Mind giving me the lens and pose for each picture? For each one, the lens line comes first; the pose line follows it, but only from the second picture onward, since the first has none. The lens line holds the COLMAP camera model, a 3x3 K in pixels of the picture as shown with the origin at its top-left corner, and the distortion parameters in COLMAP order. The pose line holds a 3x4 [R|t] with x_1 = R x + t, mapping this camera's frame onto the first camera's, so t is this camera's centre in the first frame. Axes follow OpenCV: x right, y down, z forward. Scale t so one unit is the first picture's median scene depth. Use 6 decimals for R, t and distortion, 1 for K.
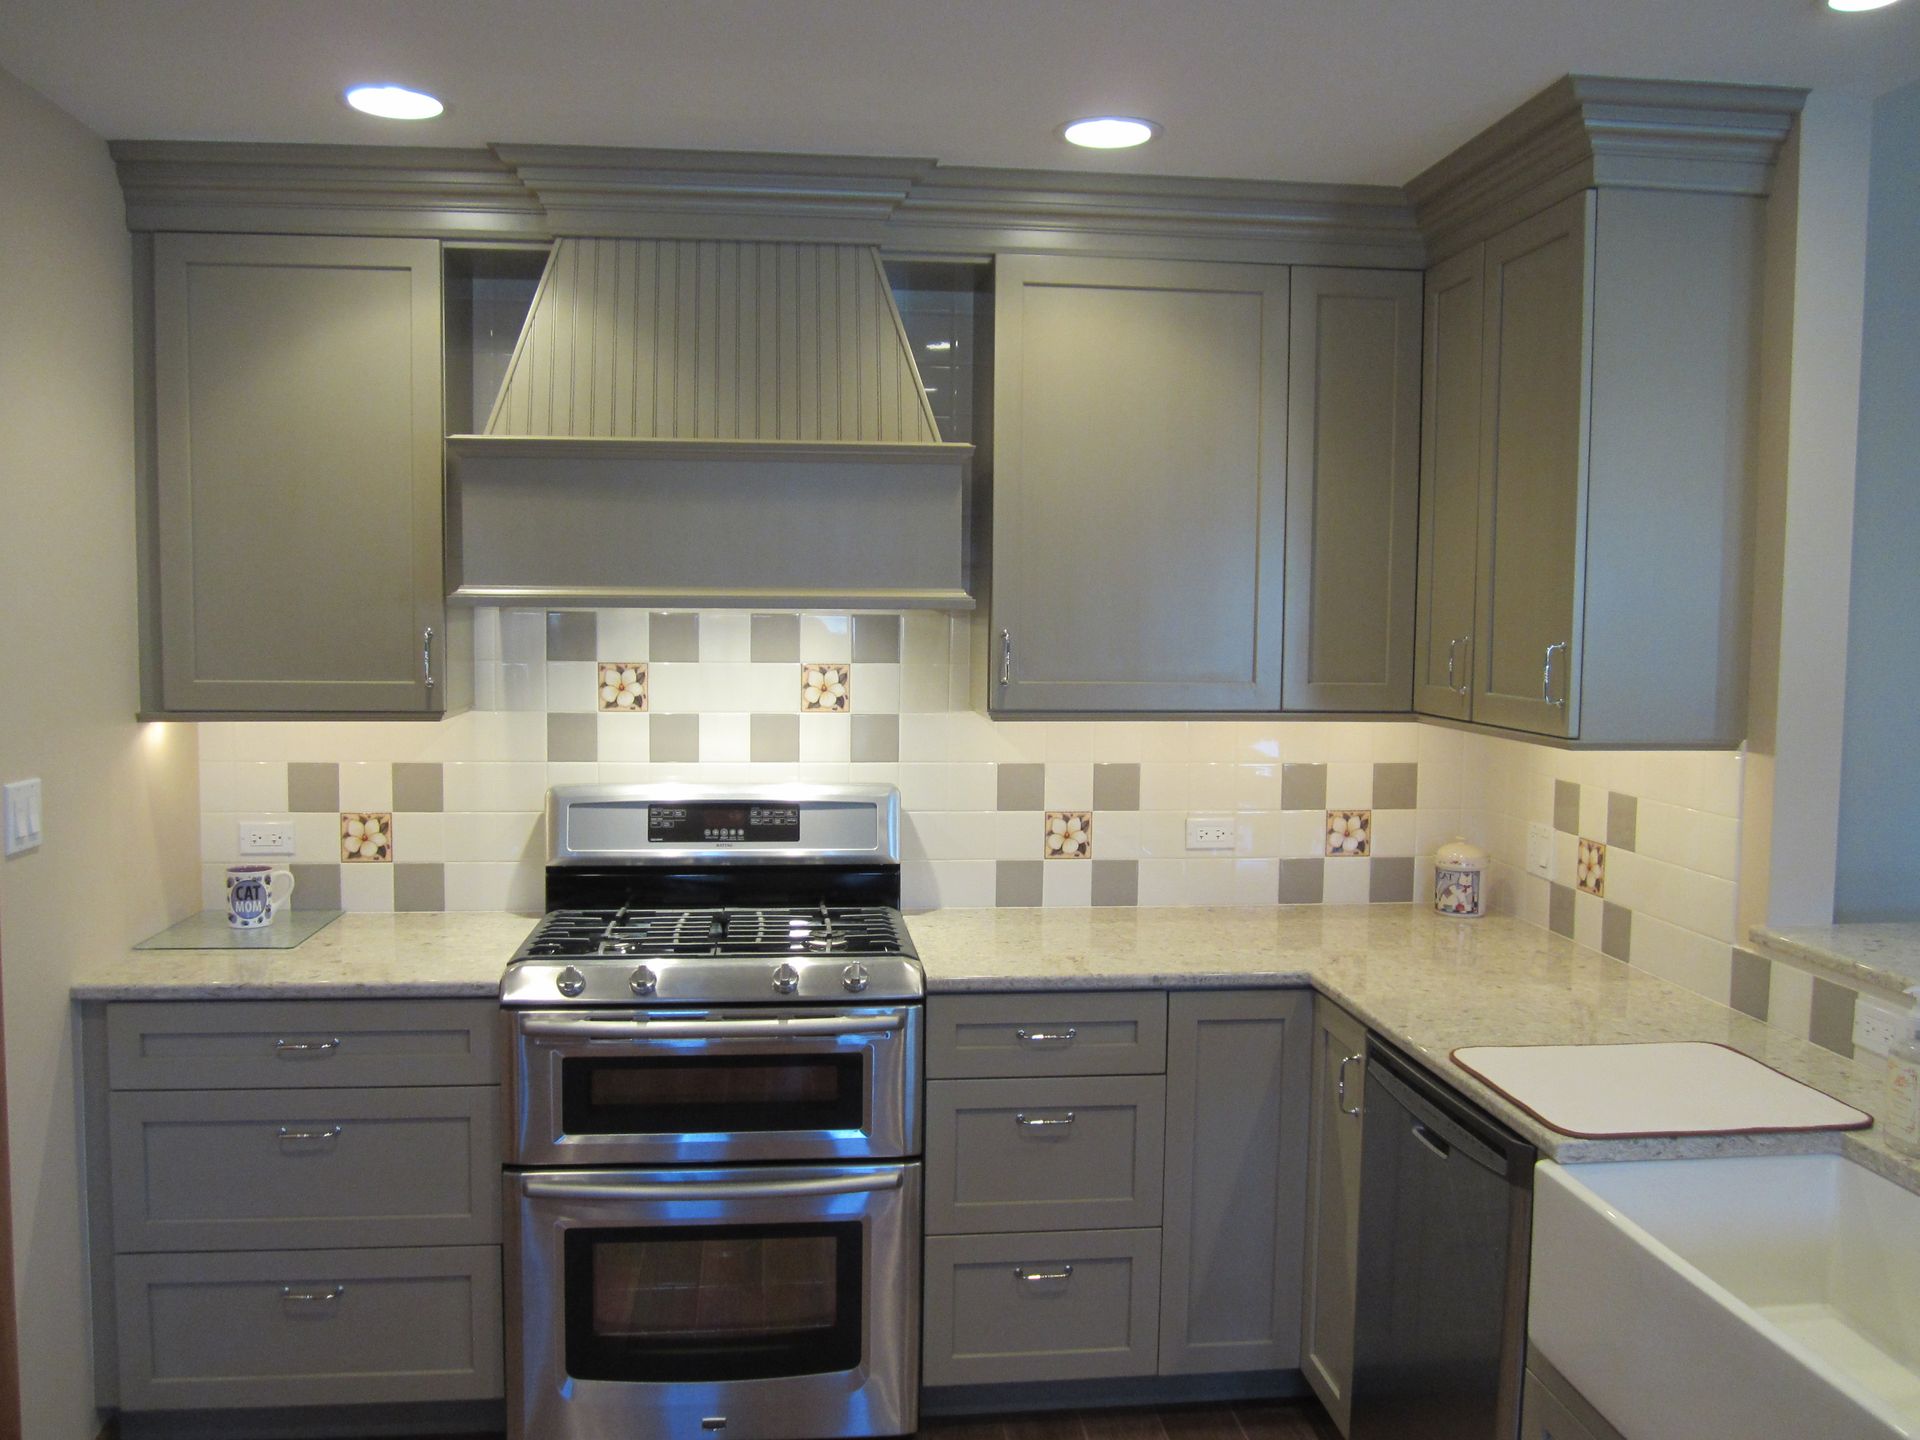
lens RADIAL K [[1596.1, 0, 973.6], [0, 1596.1, 731.1], [0, 0, 1]] dist [-0.044327, 0.007564]
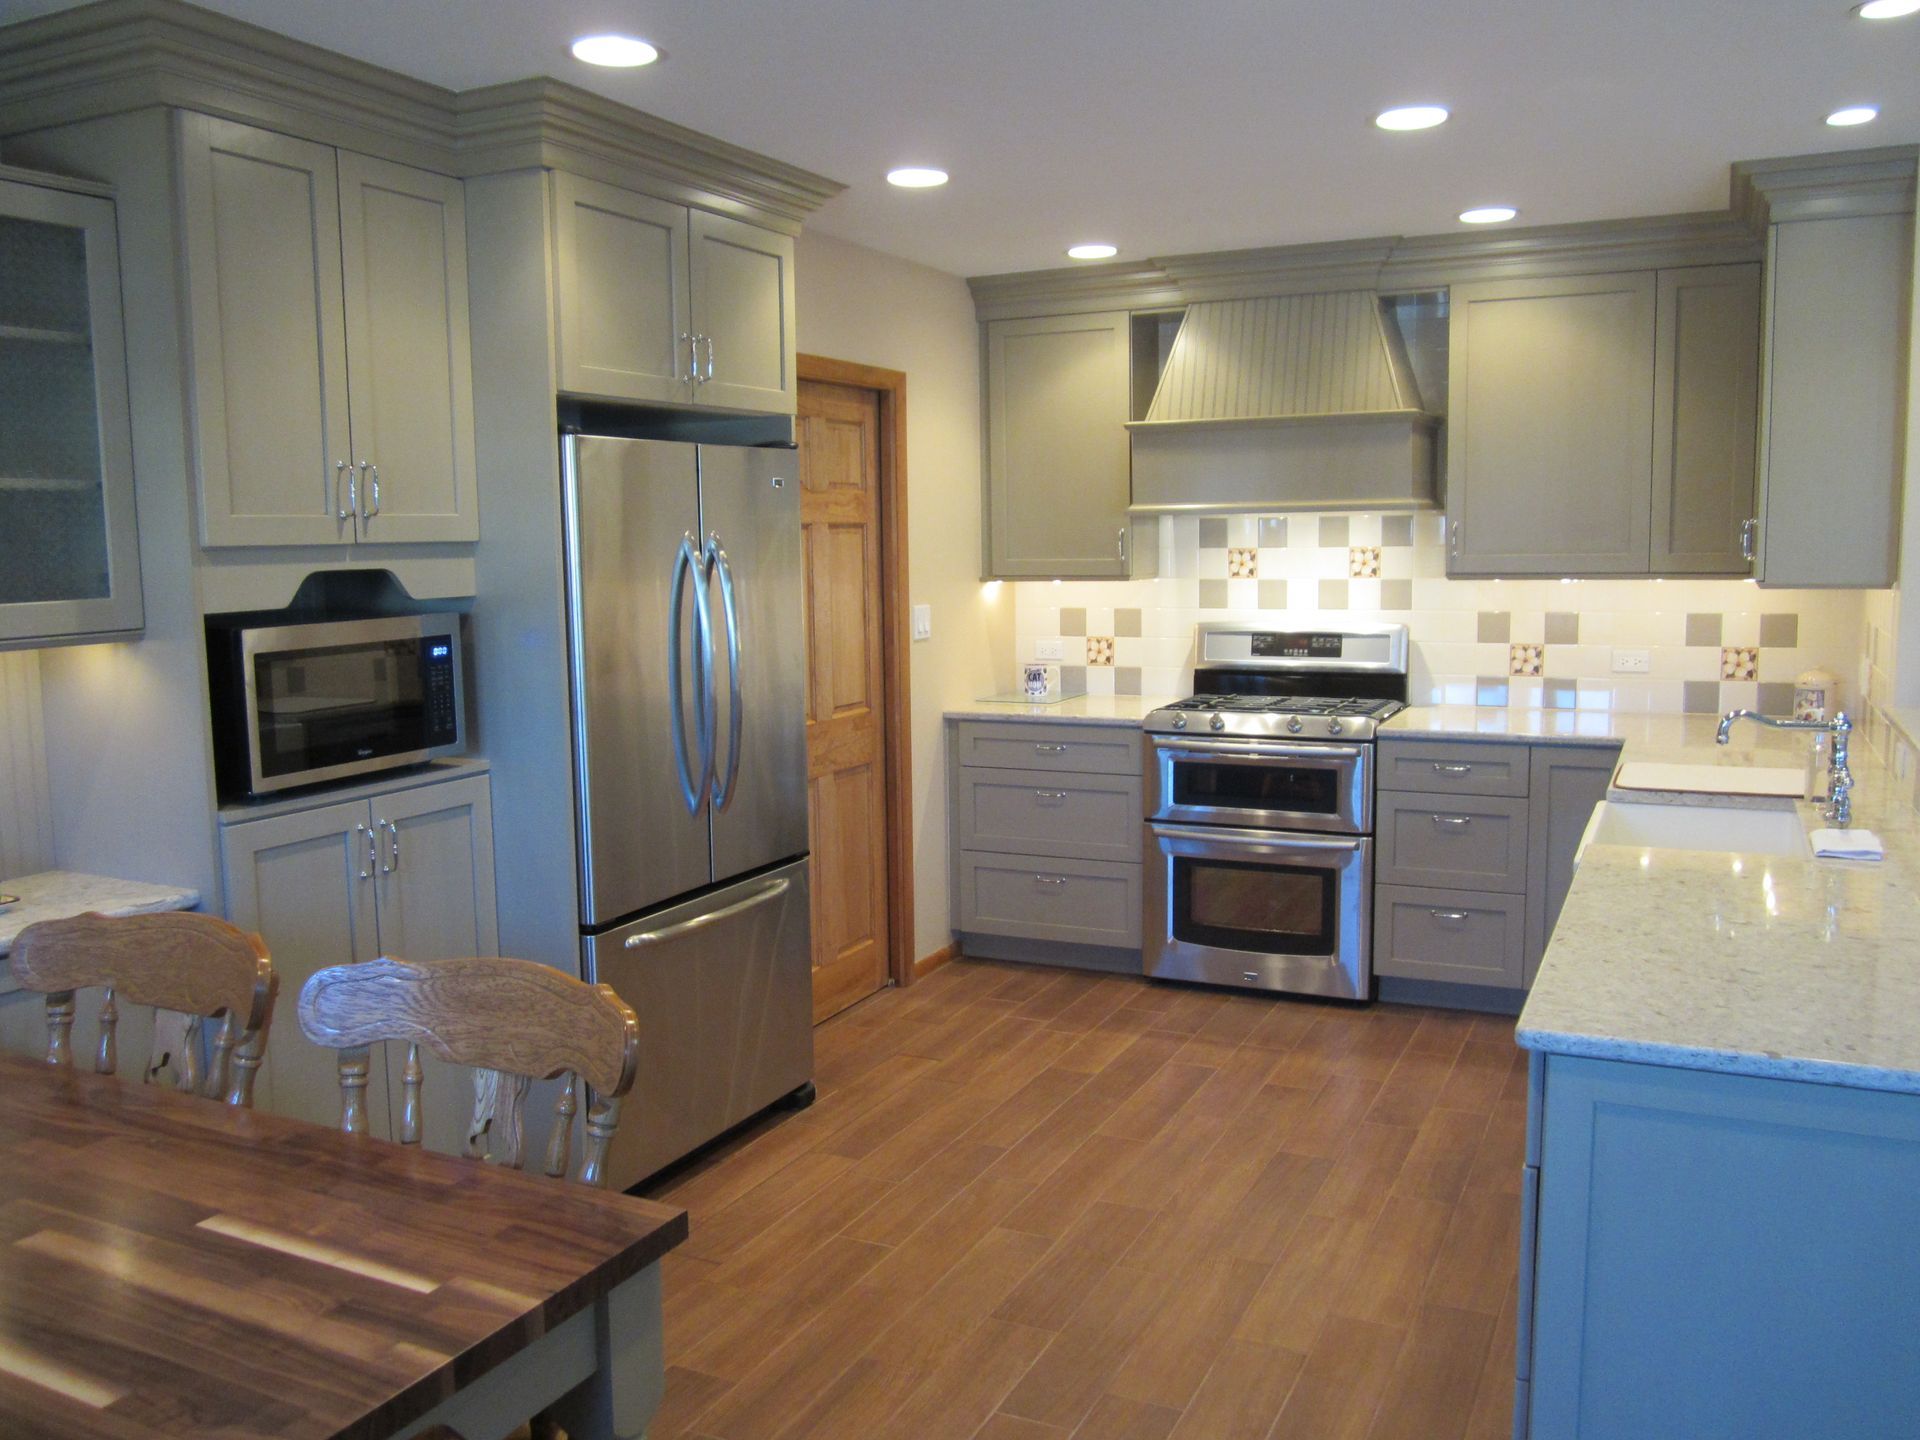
lens RADIAL K [[1596.1, 0, 969.5], [0, 1596.1, 736.3], [0, 0, 1]] dist [-0.044327, 0.007564]
pose [[0.849004, 0.042132, -0.526703, 0.470307], [-0.013880, 0.998250, 0.057478, 0.068026], [0.528203, -0.041489, 0.848104, -0.633503]]
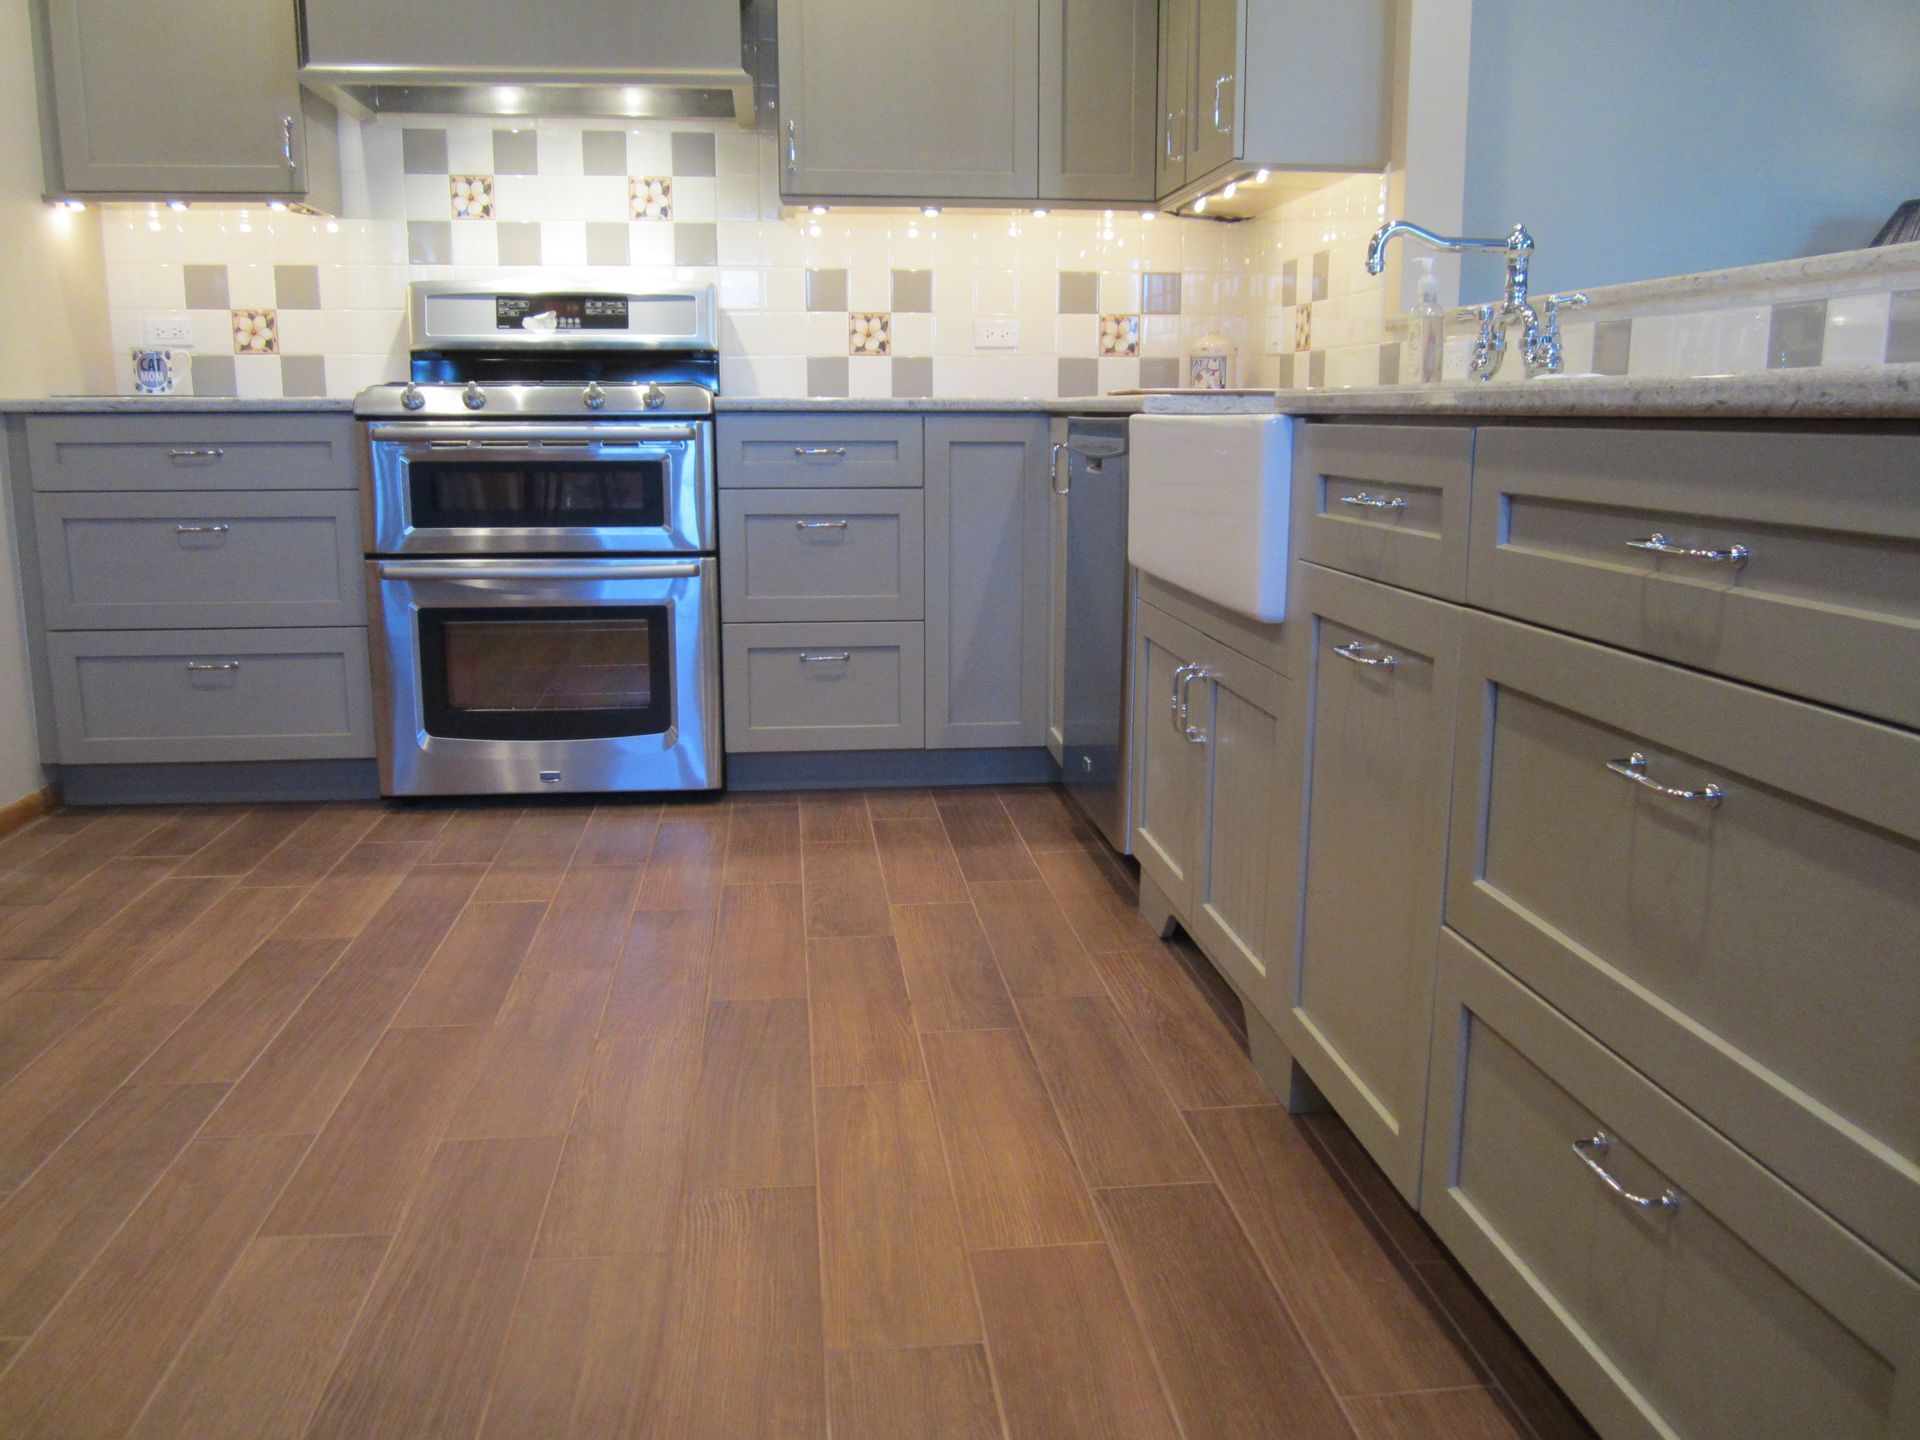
lens RADIAL K [[1596.1, 0, 970.0], [0, 1596.1, 720.2], [0, 0, 1]] dist [-0.044327, 0.007564]
pose [[0.999932, -0.011493, -0.001816, 0.151898], [0.011626, 0.993390, 0.114199, 0.246384], [0.000492, -0.114212, 0.993456, -0.194895]]
